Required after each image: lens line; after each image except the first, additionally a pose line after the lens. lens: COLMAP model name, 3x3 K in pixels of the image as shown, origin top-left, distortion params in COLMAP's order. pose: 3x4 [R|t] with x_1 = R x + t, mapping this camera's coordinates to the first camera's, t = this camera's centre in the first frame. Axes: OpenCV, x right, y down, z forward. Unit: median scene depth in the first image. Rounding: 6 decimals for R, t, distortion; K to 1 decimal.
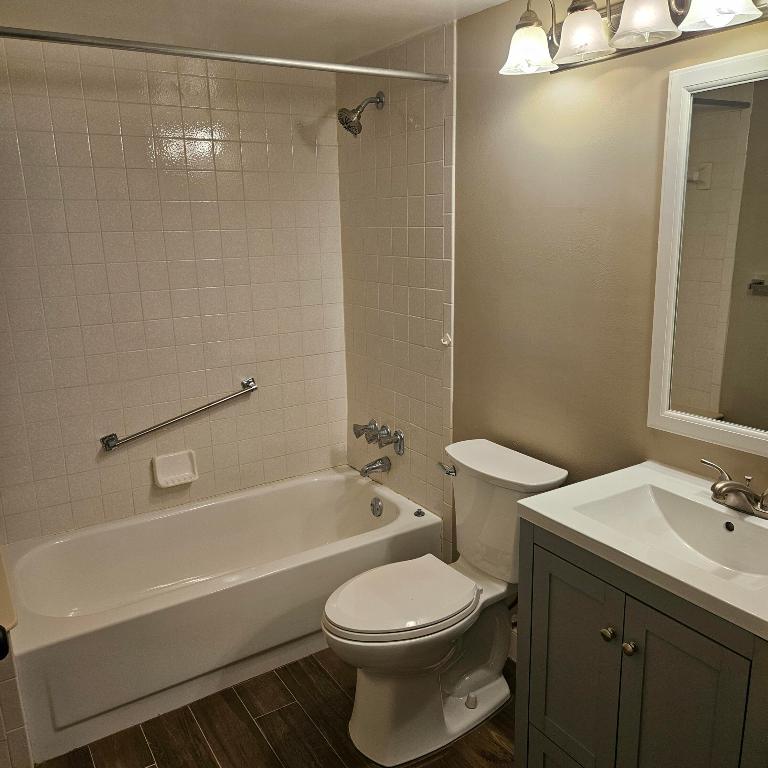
lens RADIAL K [[668.3, 0, 384.0], [0, 668.3, 384.0], [0, 0, 1]] dist [0.050391, -0.045264]
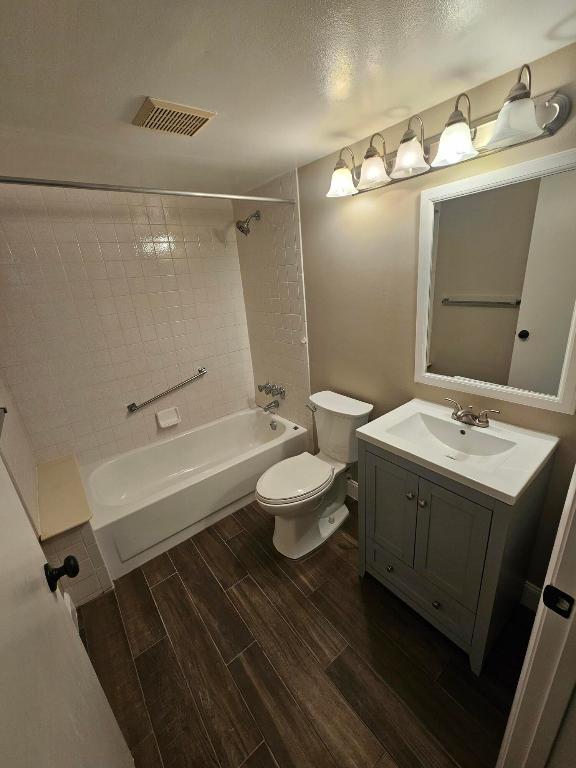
lens RADIAL K [[315.5, 0, 293.3], [0, 315.5, 381.3], [0, 0, 1]] dist [0.001552, 0.000087]
pose [[0.992712, -0.088706, 0.081570, -0.025285], [0.081567, 0.992860, 0.087045, -0.036410], [-0.088709, -0.079757, 0.992859, 0.096989]]
